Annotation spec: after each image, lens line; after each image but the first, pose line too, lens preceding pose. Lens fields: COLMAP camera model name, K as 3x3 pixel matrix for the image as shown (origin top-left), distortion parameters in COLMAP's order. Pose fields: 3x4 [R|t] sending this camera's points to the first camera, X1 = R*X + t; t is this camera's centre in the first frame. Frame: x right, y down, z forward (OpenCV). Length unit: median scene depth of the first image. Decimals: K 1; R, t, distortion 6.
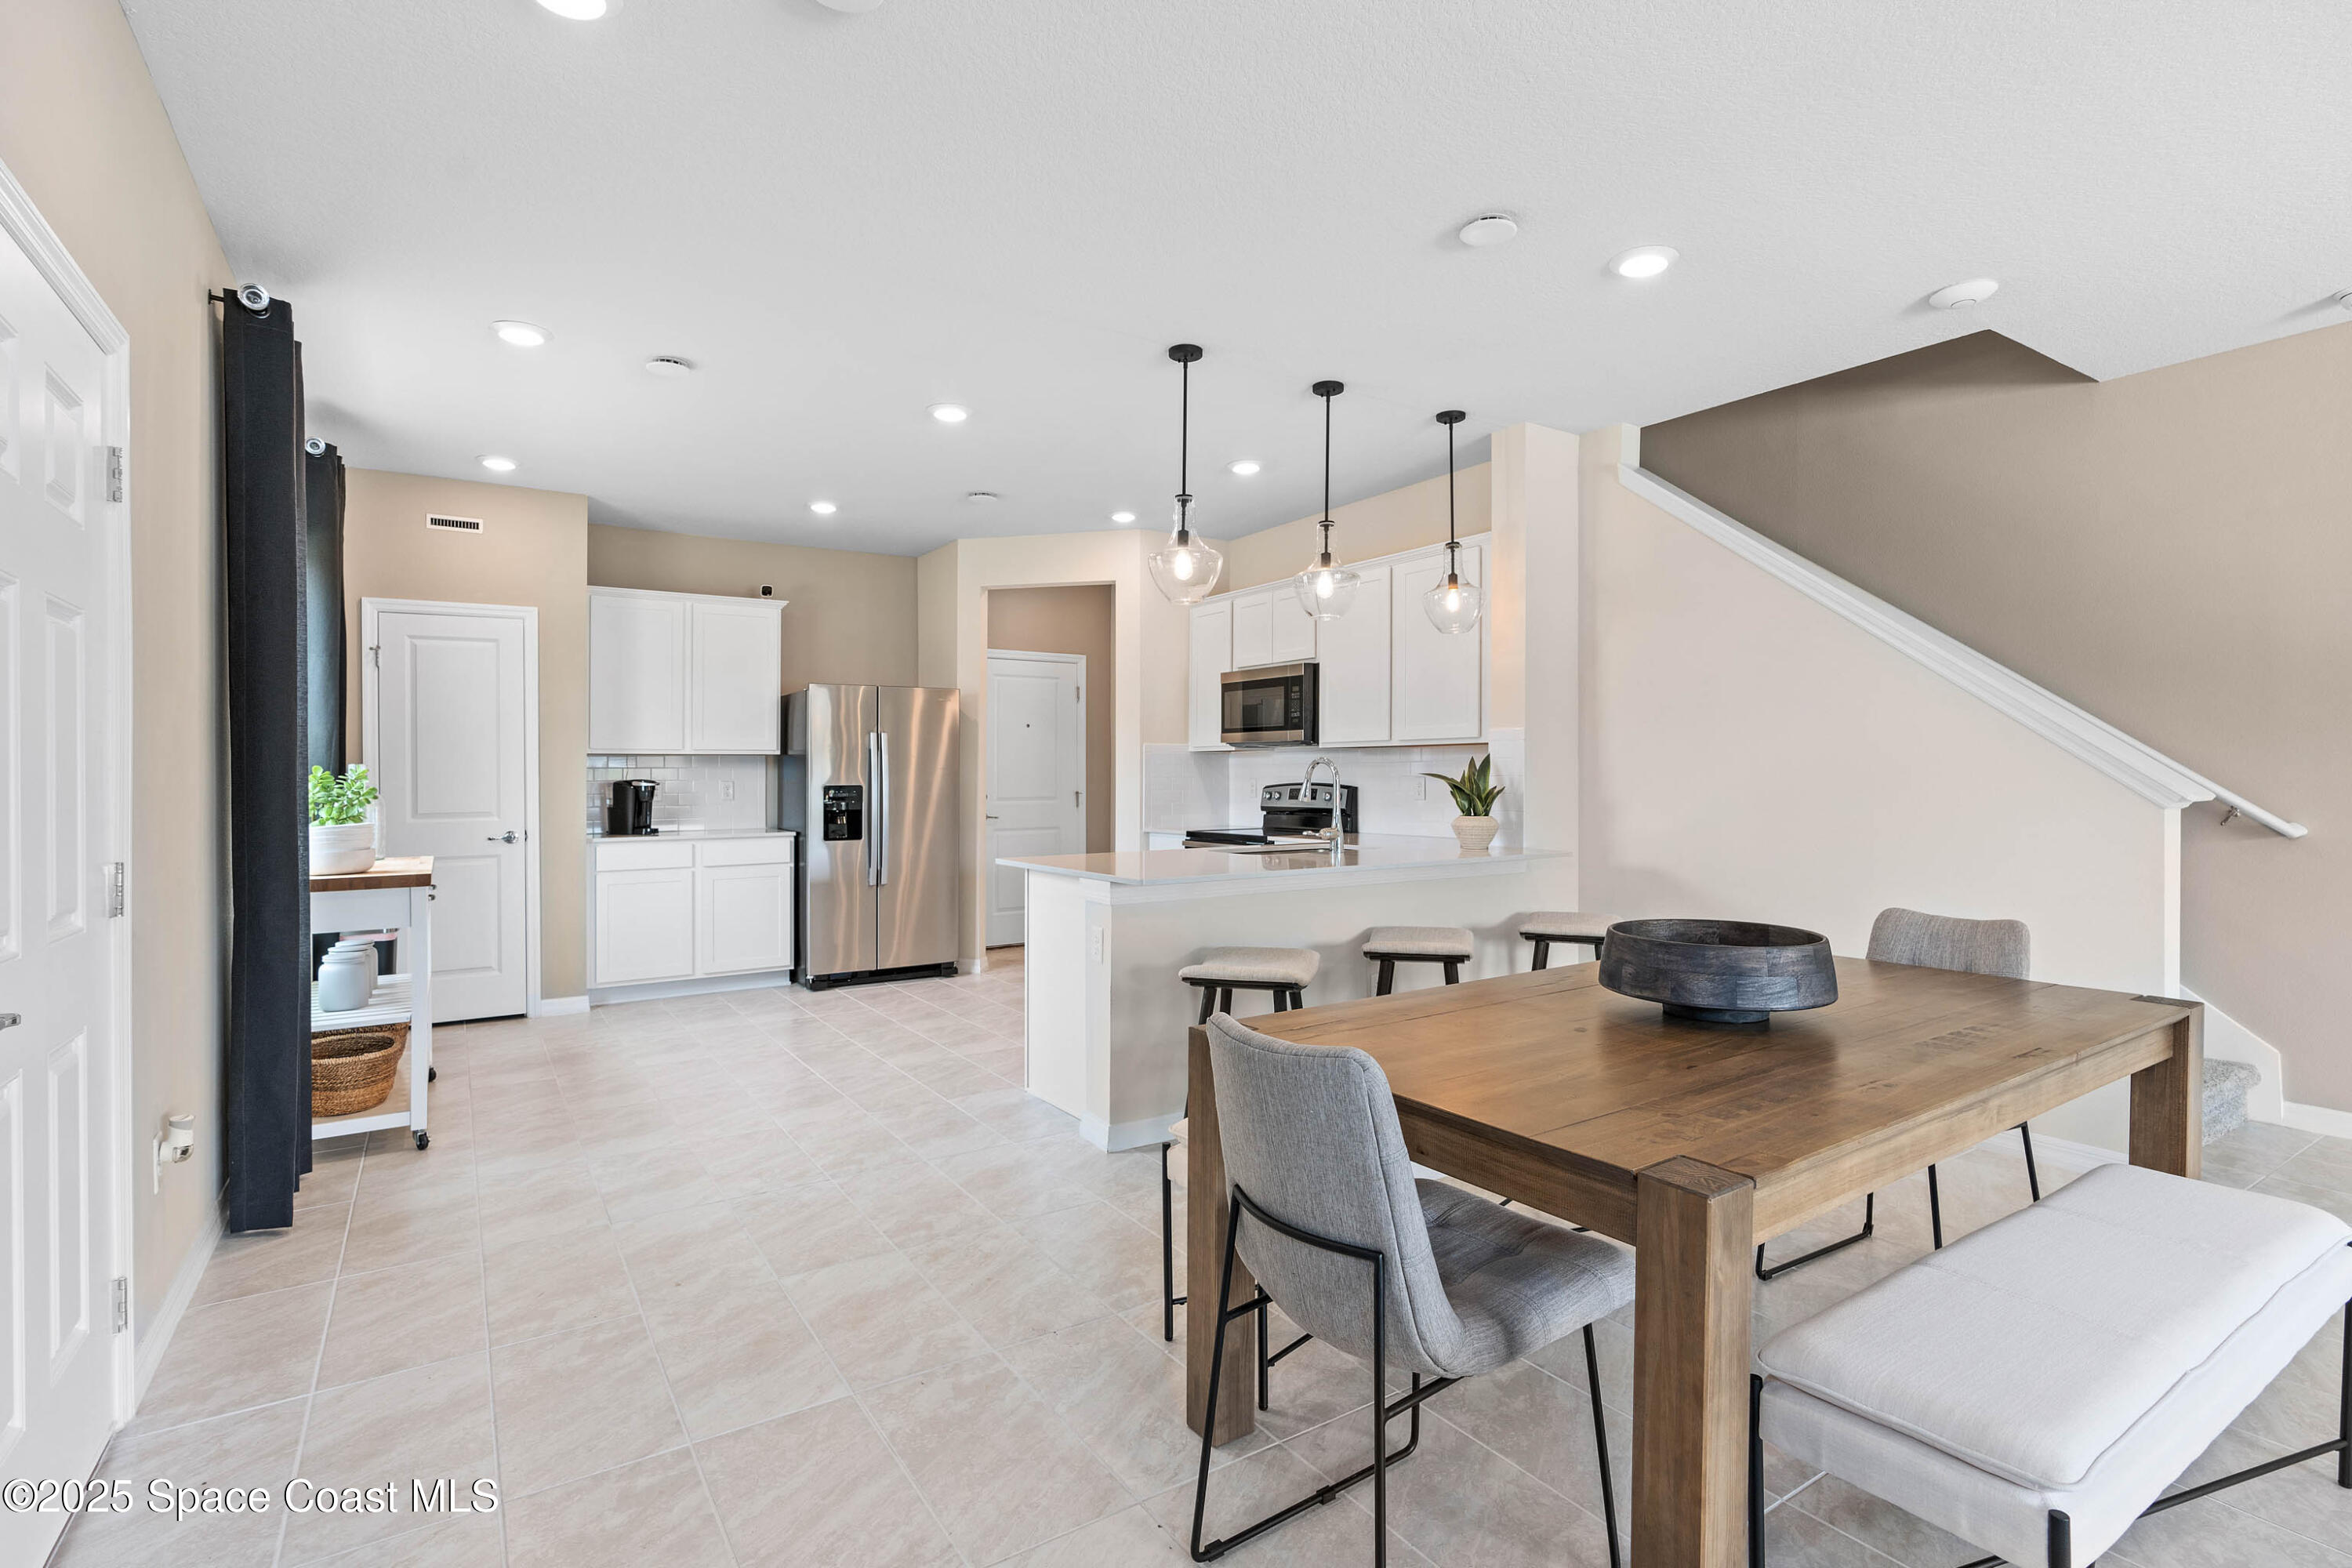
lens RADIAL K [[1112.2, 0, 1186.5], [0, 1112.2, 785.6], [0, 0, 1]] dist [0.000893, -0.020251]
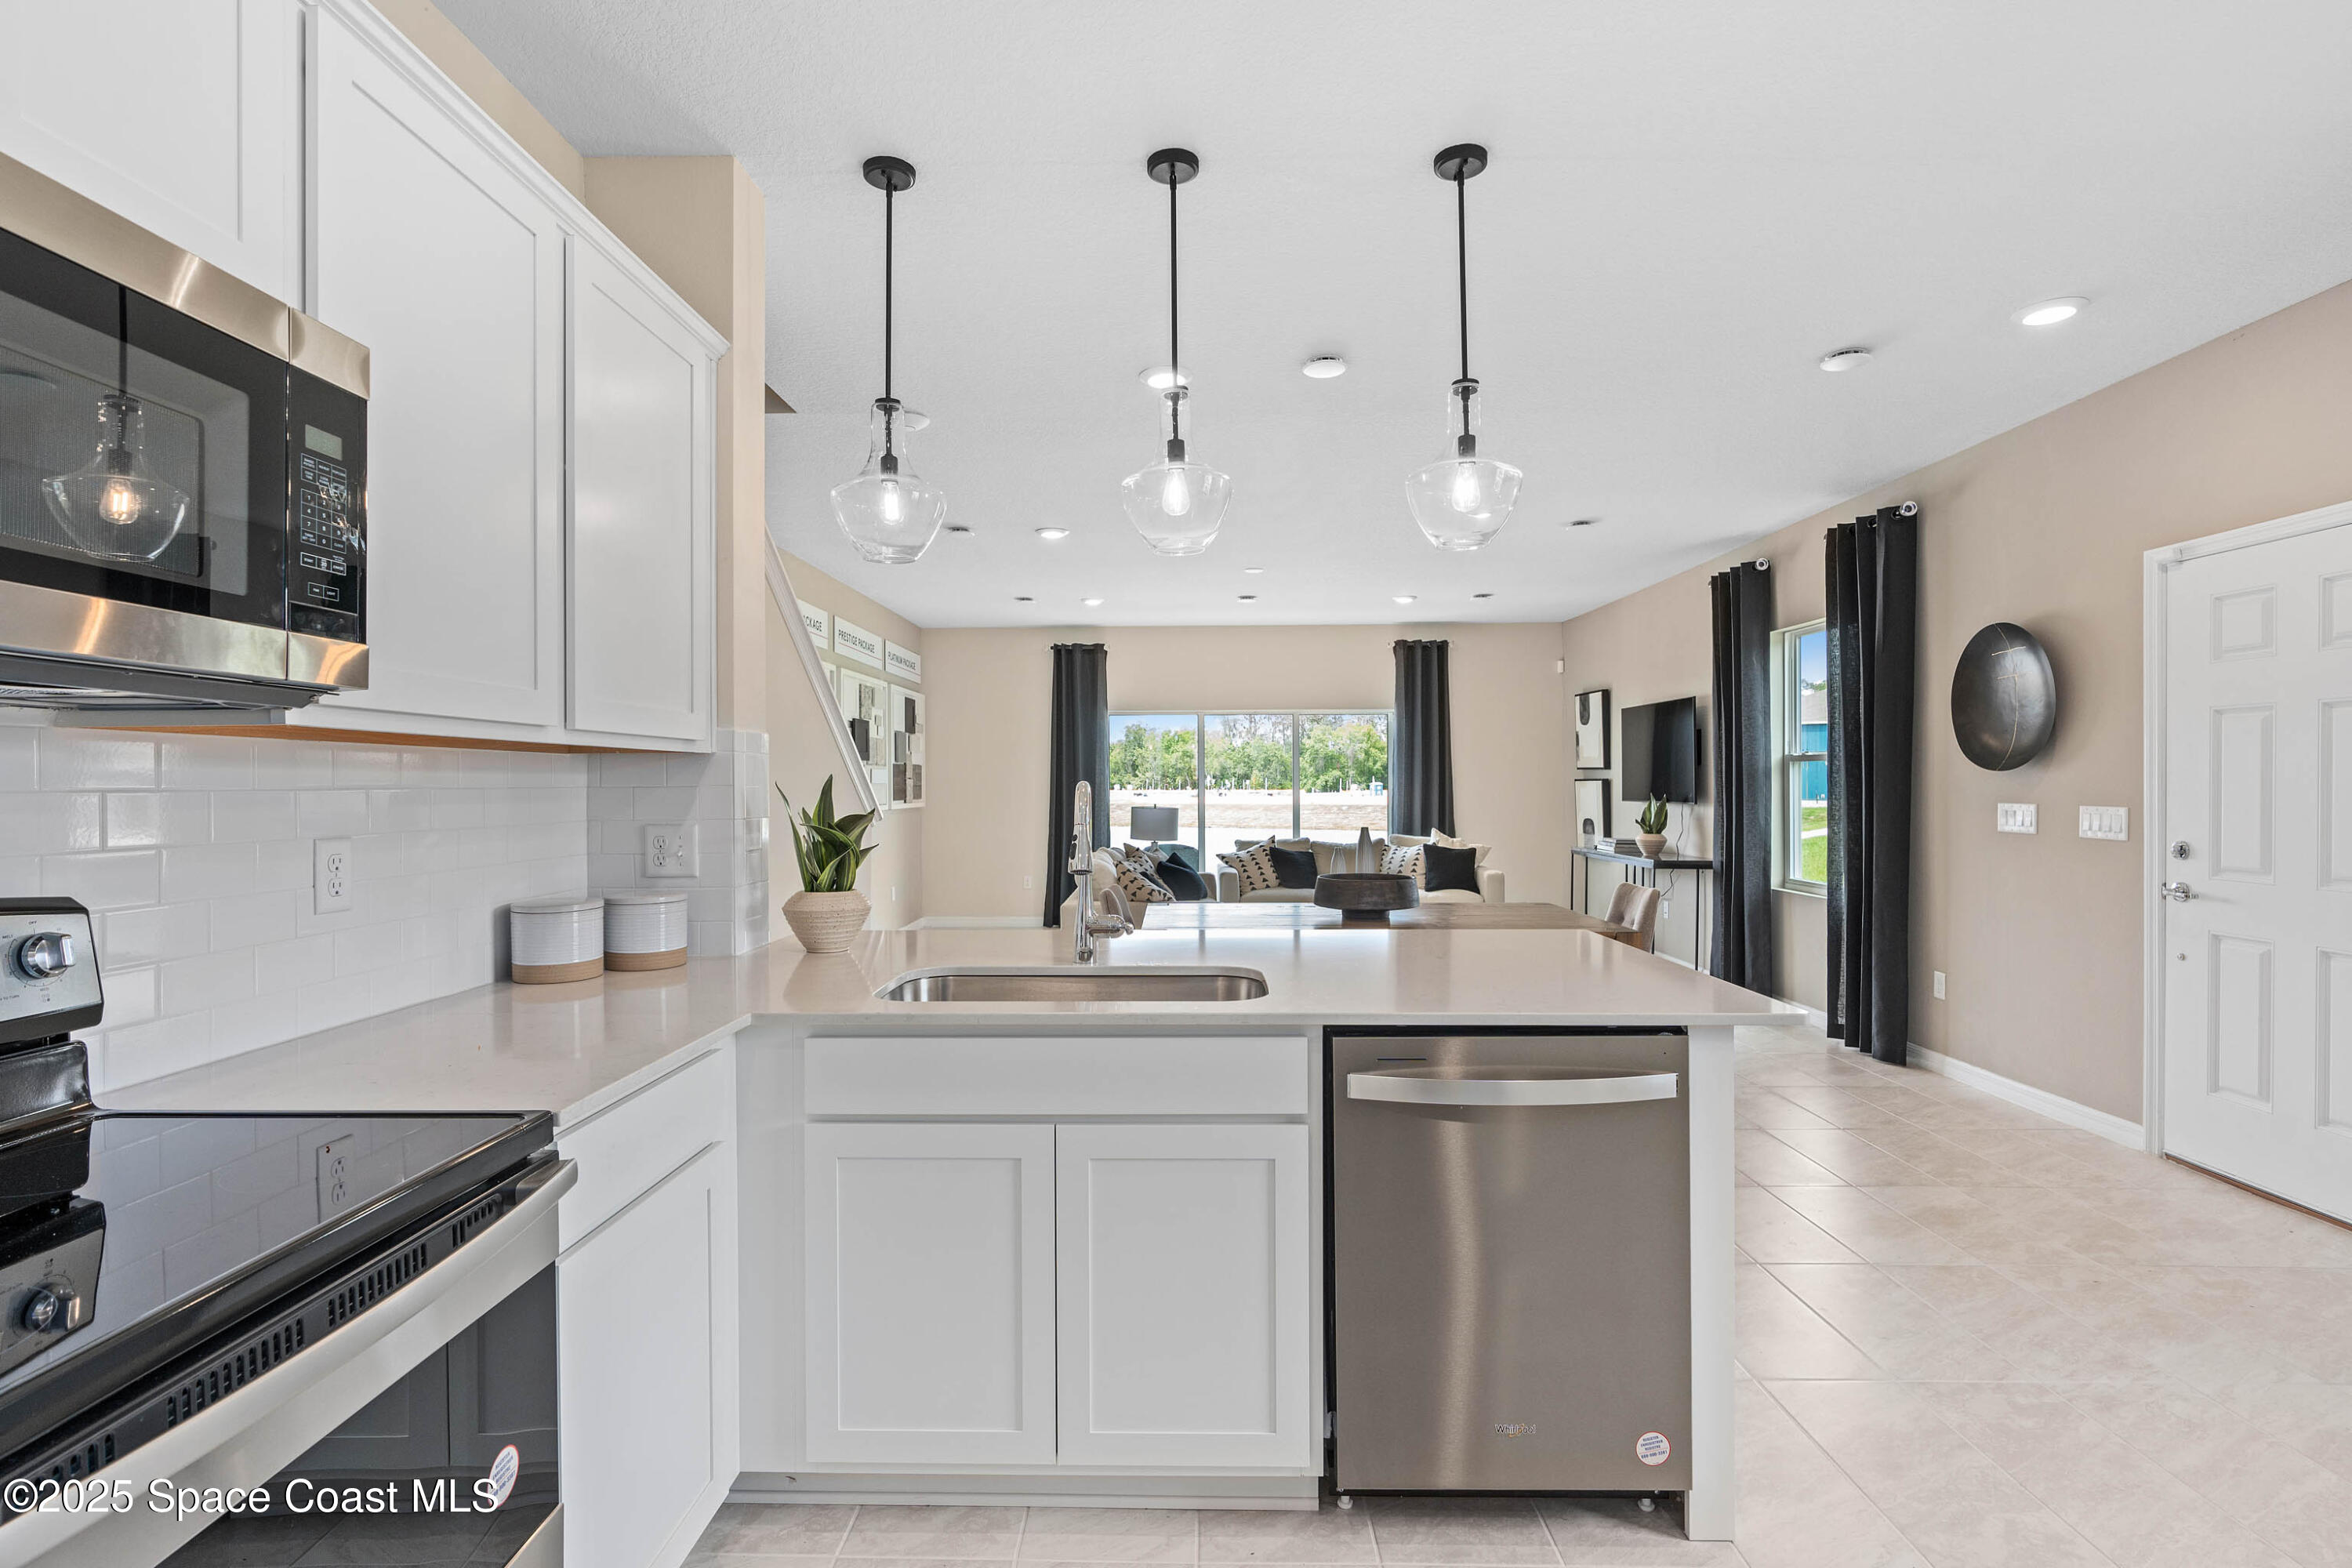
lens RADIAL K [[1128.5, 0, 1168.6], [0, 1128.5, 791.2], [0, 0, 1]] dist [-0.000335, -0.009040]
pose [[-0.822511, 0.003585, 0.568738, -0.151801], [0.014054, 0.999803, 0.014022, -0.020844], [-0.568576, 0.019527, -0.822399, 1.064181]]
